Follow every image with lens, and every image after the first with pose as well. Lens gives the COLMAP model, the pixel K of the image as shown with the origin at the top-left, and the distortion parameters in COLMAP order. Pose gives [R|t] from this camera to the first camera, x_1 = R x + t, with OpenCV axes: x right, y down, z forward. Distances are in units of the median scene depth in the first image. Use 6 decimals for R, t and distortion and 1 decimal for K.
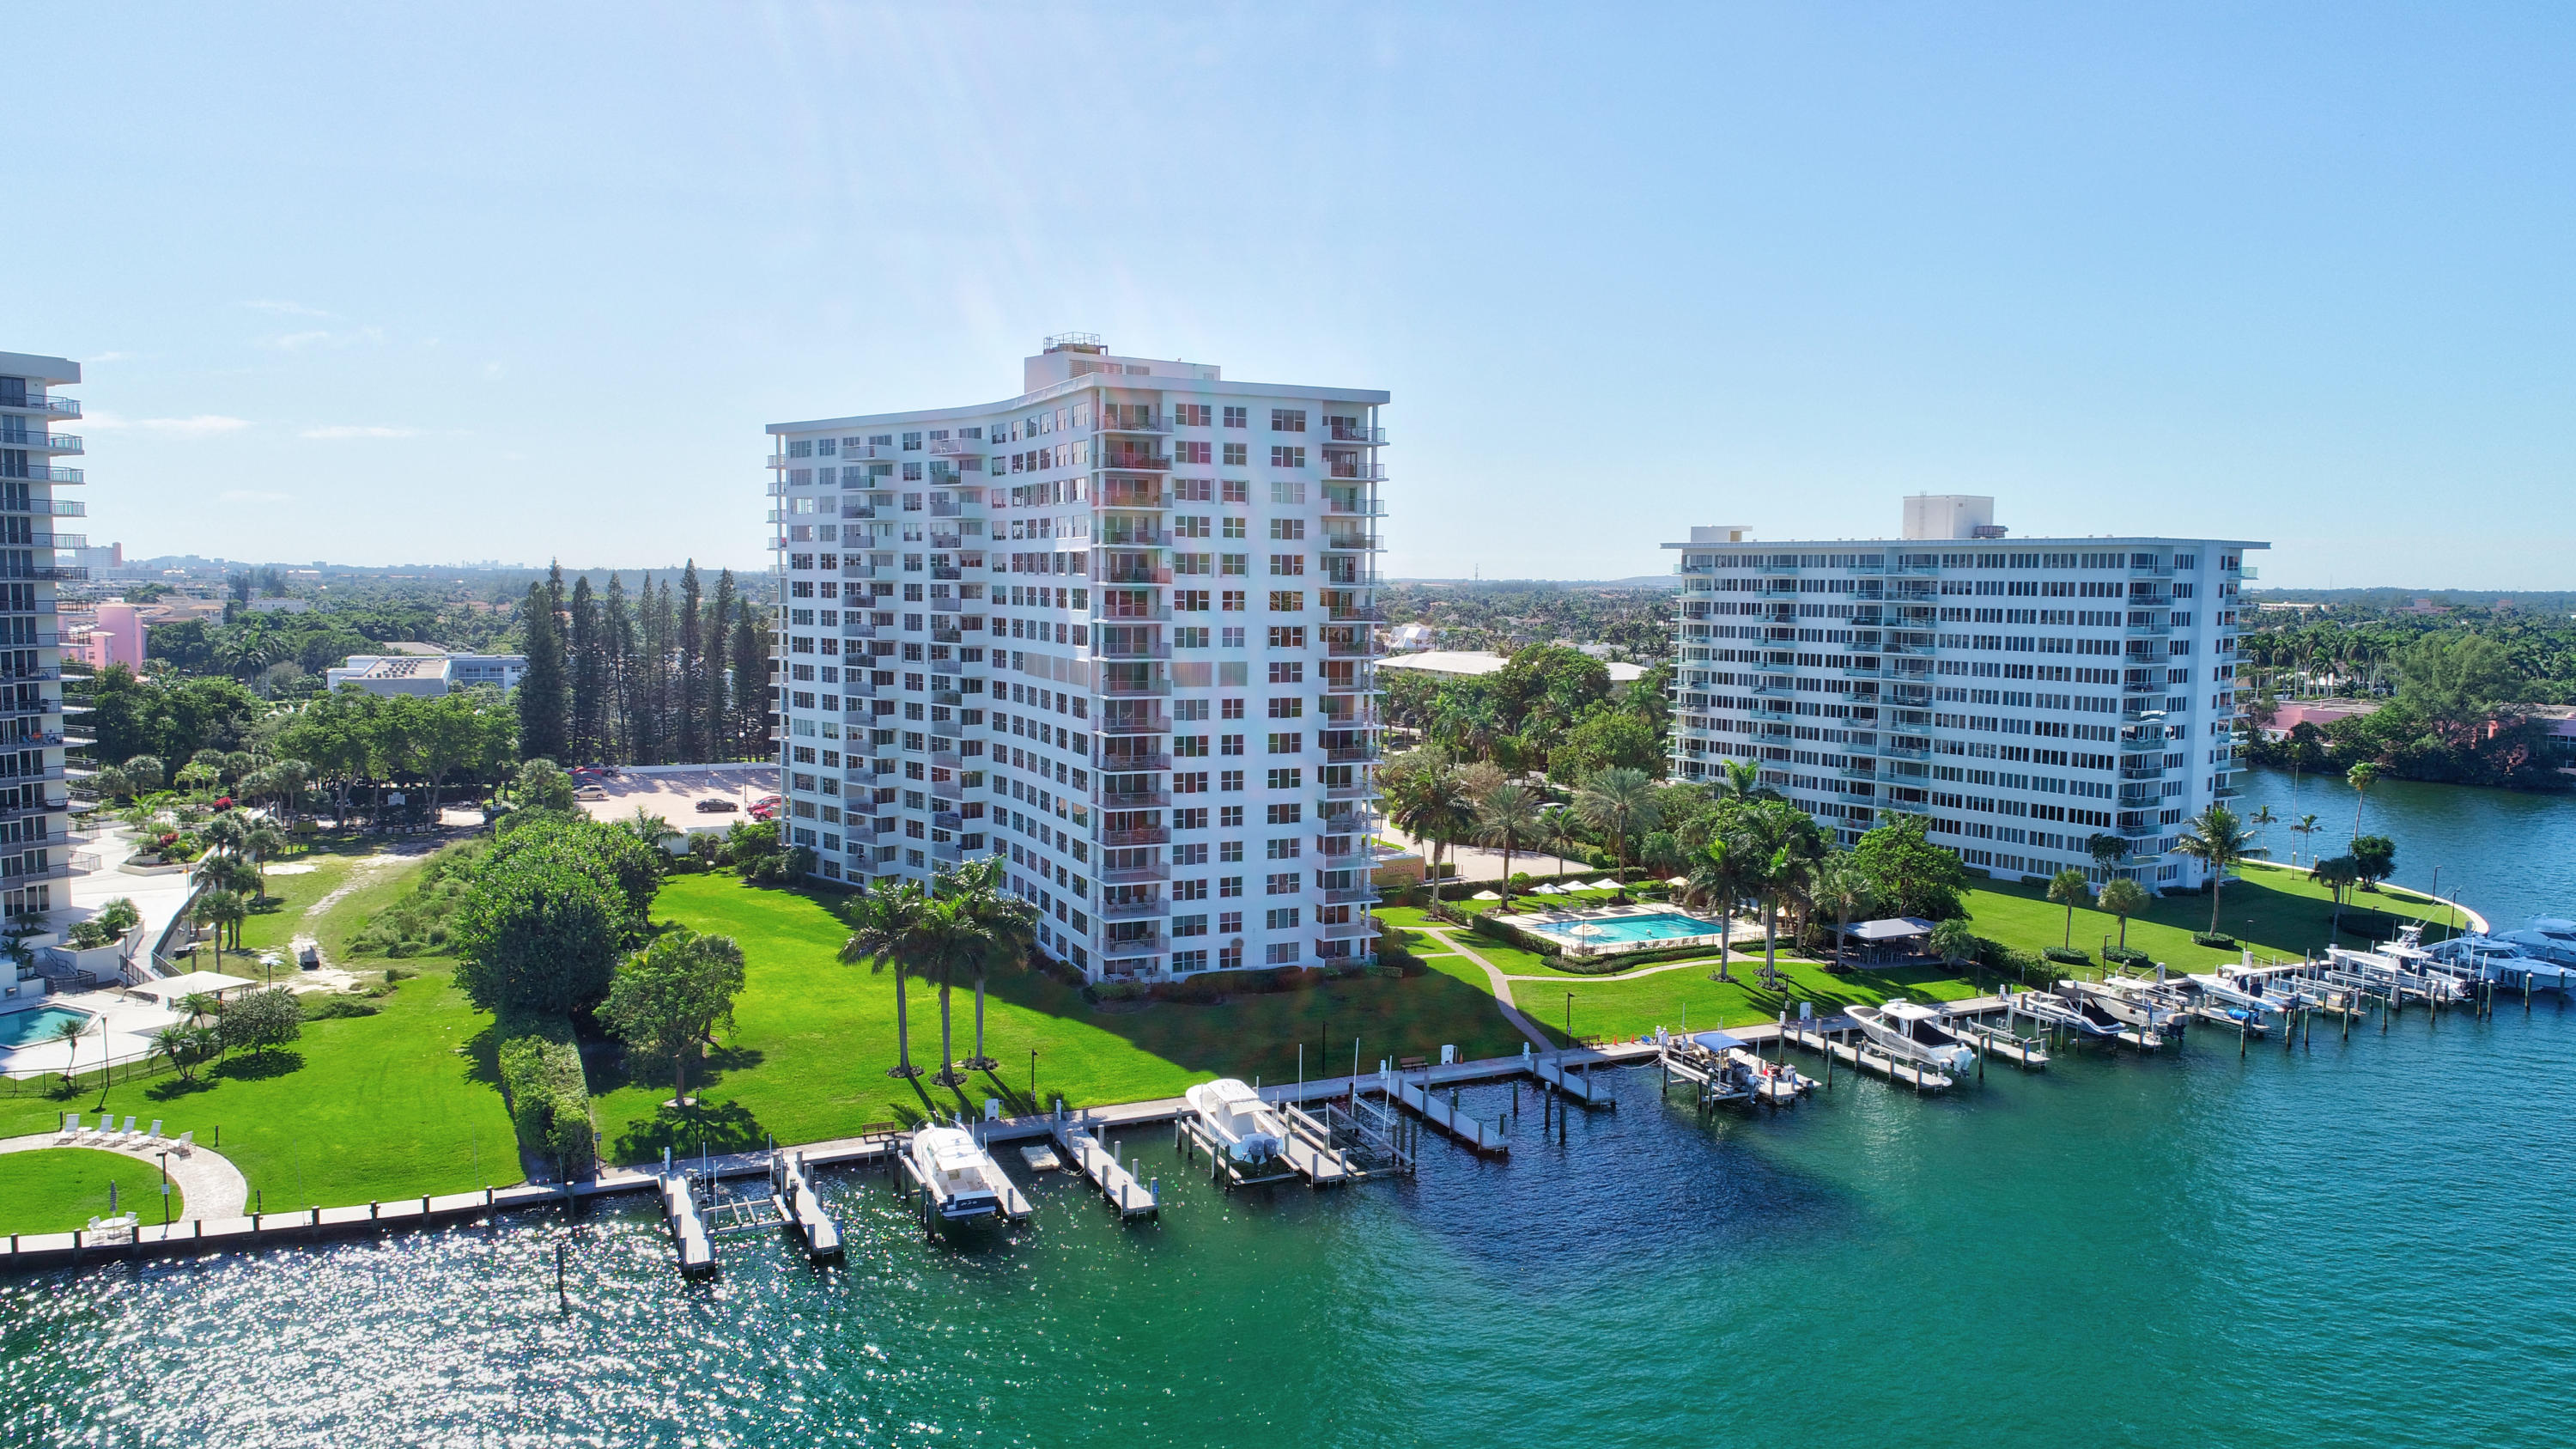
lens RADIAL K [[1723.6, 0, 1282.4], [0, 1723.6, 717.5], [0, 0, 1]] dist [0.004313, -0.004237]
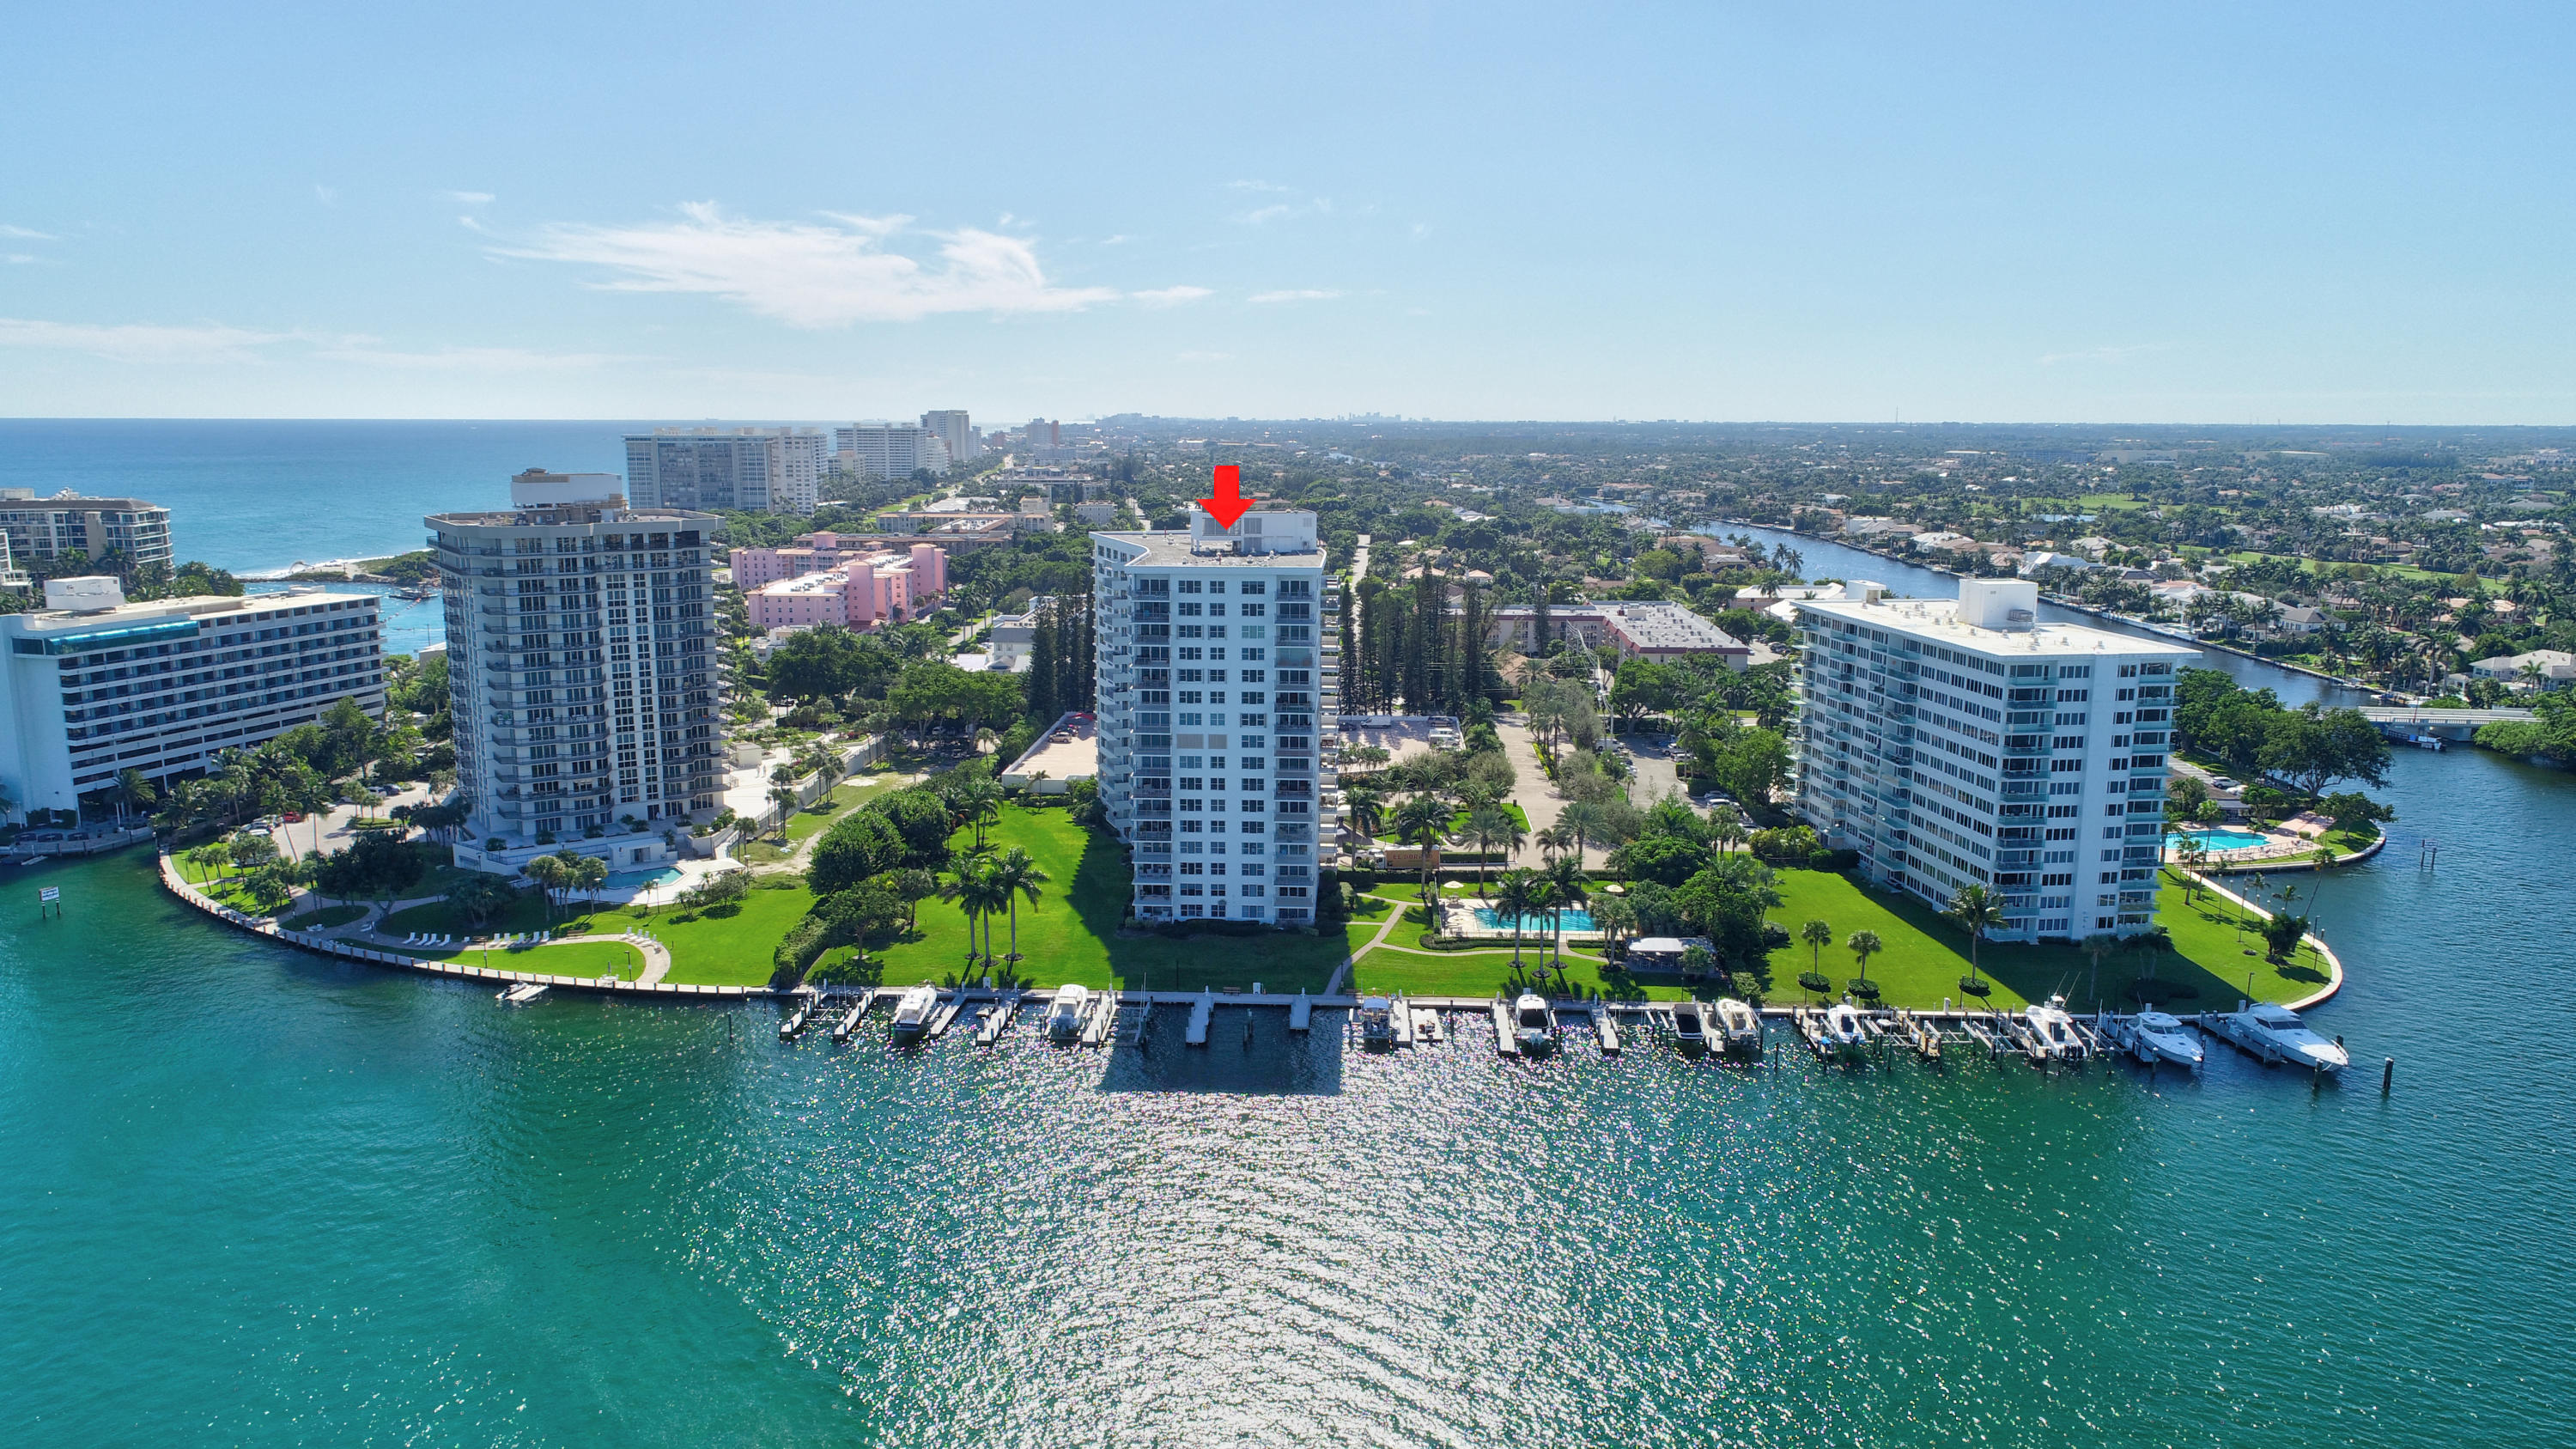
lens RADIAL K [[1723.6, 0, 1317.8], [0, 1723.6, 711.0], [0, 0, 1]] dist [0.004313, -0.004237]
pose [[0.886242, 0.071825, -0.457621, 0.796484], [-0.031306, 0.994934, 0.095530, -0.211698], [0.462164, -0.070336, 0.884001, -0.400884]]
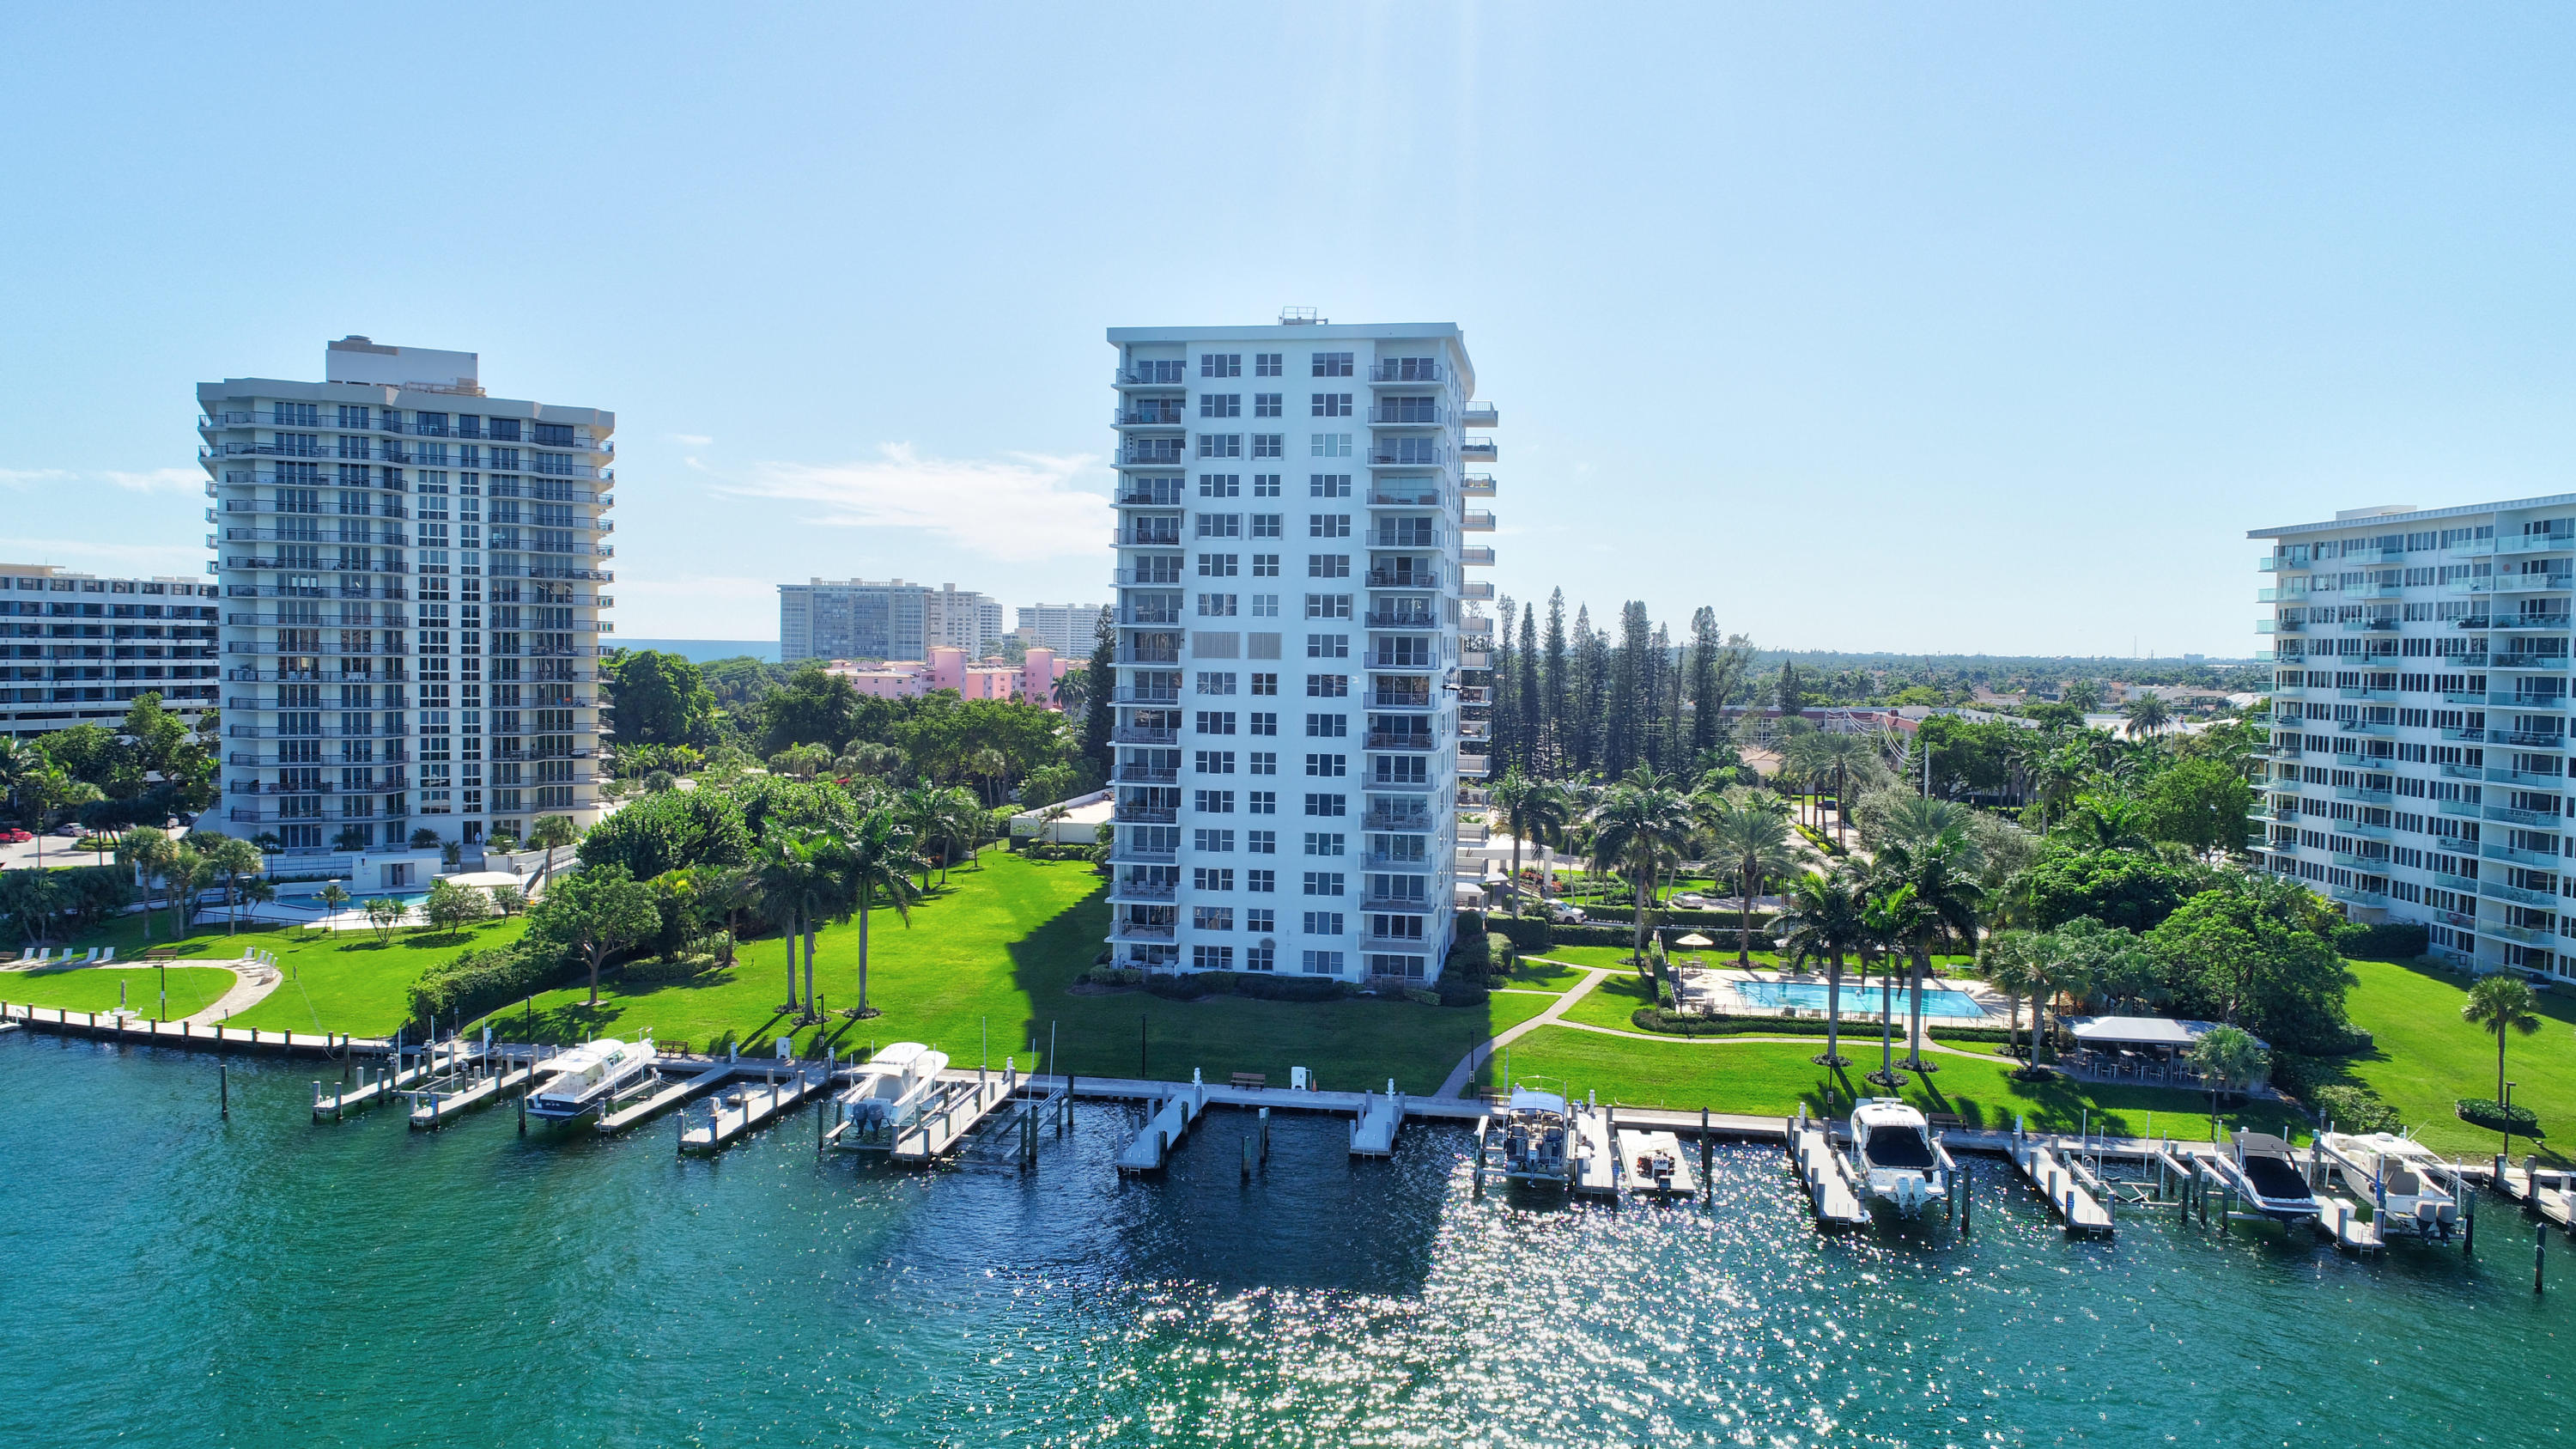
lens RADIAL K [[1723.6, 0, 1303.3], [0, 1723.6, 717.4], [0, 0, 1]] dist [0.004313, -0.004237]
pose [[0.826212, 0.024433, -0.562830, 0.496966], [-0.051973, 0.998104, -0.032965, 0.041173], [0.560957, 0.056488, 0.825915, 0.257829]]
